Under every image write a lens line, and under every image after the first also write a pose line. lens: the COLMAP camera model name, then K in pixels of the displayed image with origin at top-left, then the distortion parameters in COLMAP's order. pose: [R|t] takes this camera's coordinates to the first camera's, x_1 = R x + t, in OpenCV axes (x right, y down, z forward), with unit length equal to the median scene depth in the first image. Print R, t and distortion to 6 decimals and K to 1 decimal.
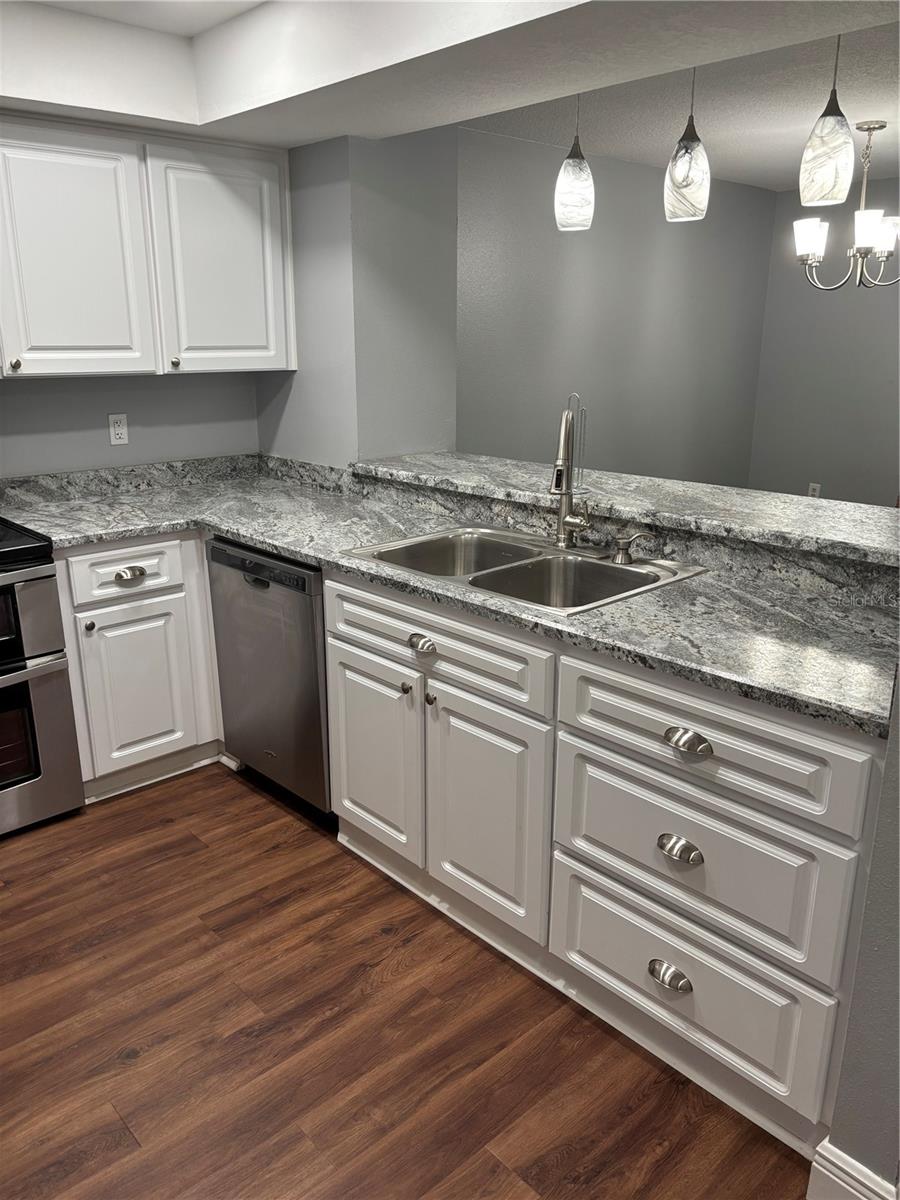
lens RADIAL K [[899.7, 0, 448.8], [0, 899.7, 605.9], [0, 0, 1]] dist [0.026787, -0.036819]
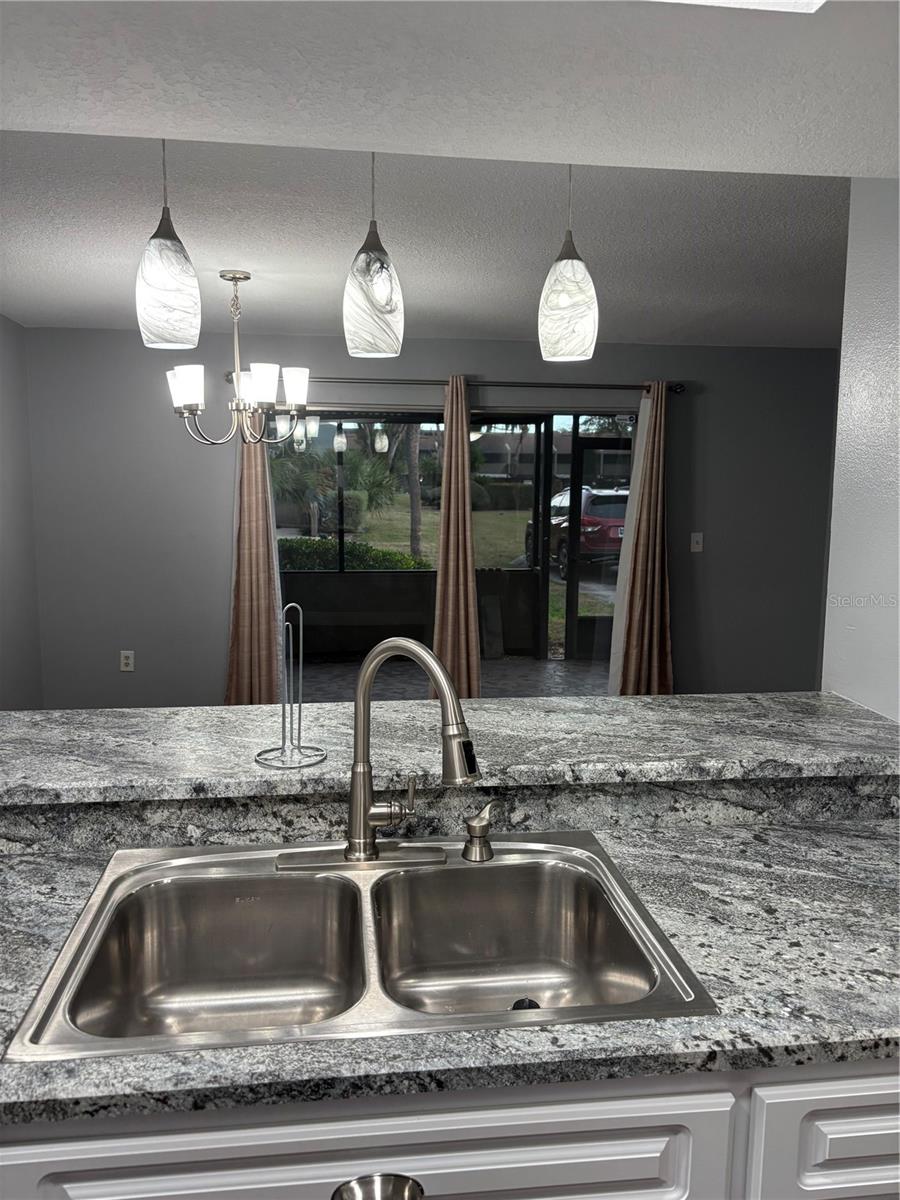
lens RADIAL K [[899.7, 0, 447.0], [0, 899.7, 597.5], [0, 0, 1]] dist [0.026787, -0.036819]
pose [[0.582912, -0.097909, 0.806615, -0.353586], [0.223069, 0.973854, -0.042995, -0.225861], [-0.781315, 0.204993, 0.589512, 0.658715]]
